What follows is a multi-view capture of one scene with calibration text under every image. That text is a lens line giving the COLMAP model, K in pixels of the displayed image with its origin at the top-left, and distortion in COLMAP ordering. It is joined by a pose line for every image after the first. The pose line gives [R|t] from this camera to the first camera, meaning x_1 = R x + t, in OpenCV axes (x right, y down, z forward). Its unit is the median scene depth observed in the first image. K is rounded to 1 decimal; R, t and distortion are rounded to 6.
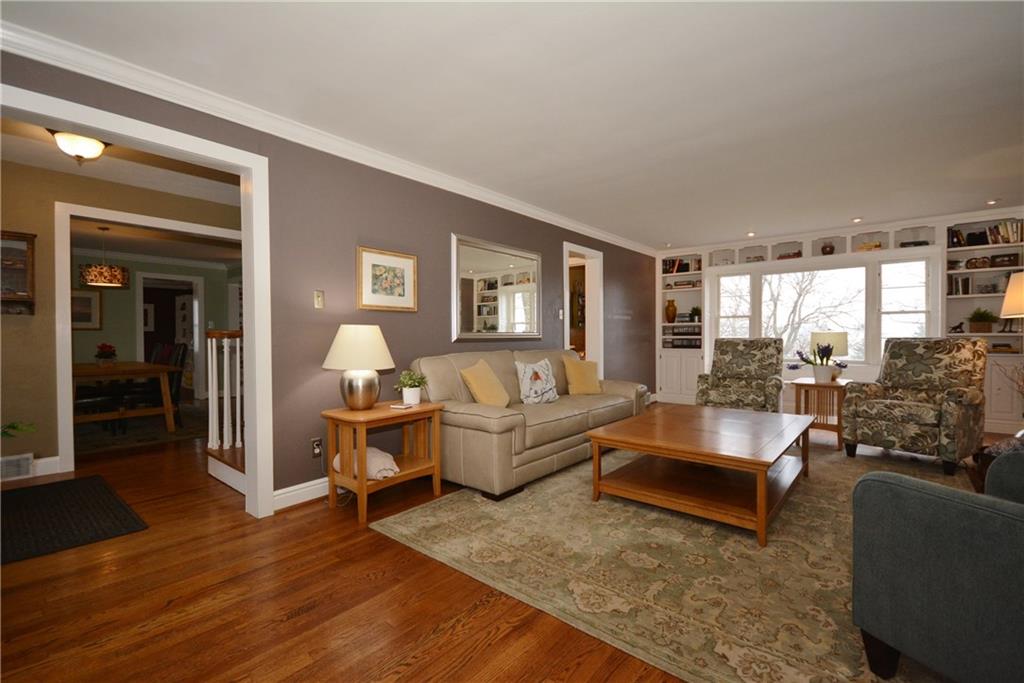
lens RADIAL K [[447.0, 0, 512.1], [0, 447.0, 339.9], [0, 0, 1]] dist [0.001512, 0.000316]
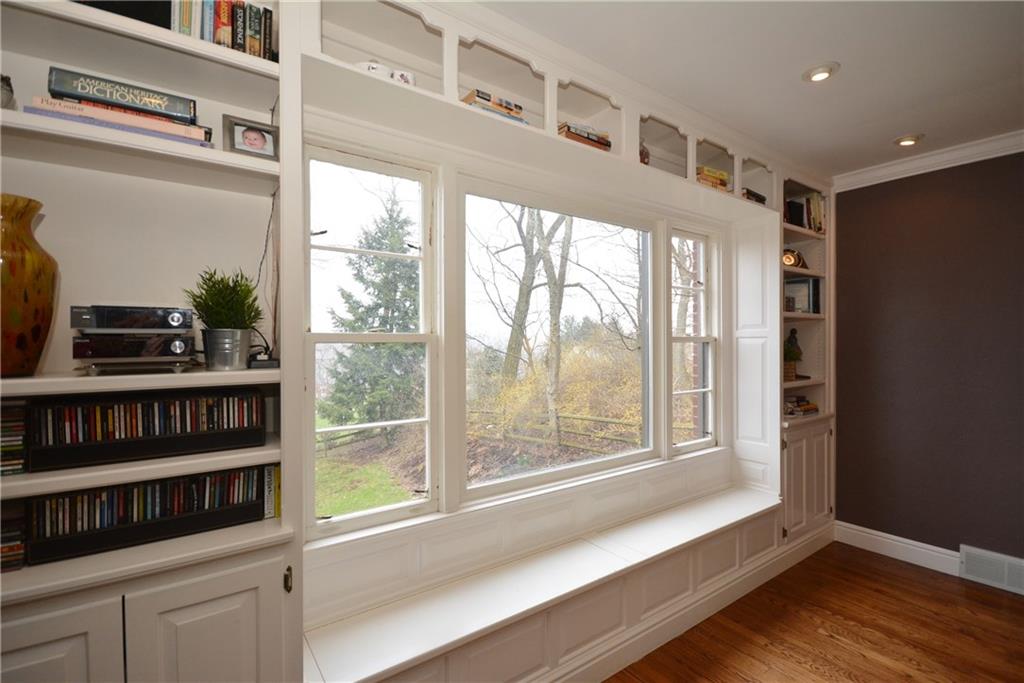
lens RADIAL K [[472.3, 0, 512.4], [0, 472.3, 343.6], [0, 0, 1]] dist [0.001196, -0.004343]
pose [[0.240064, -0.004739, 0.970745, 0.269288], [0.009464, 0.999952, 0.002541, -0.047873], [-0.970711, 0.008577, 0.240098, 0.859177]]
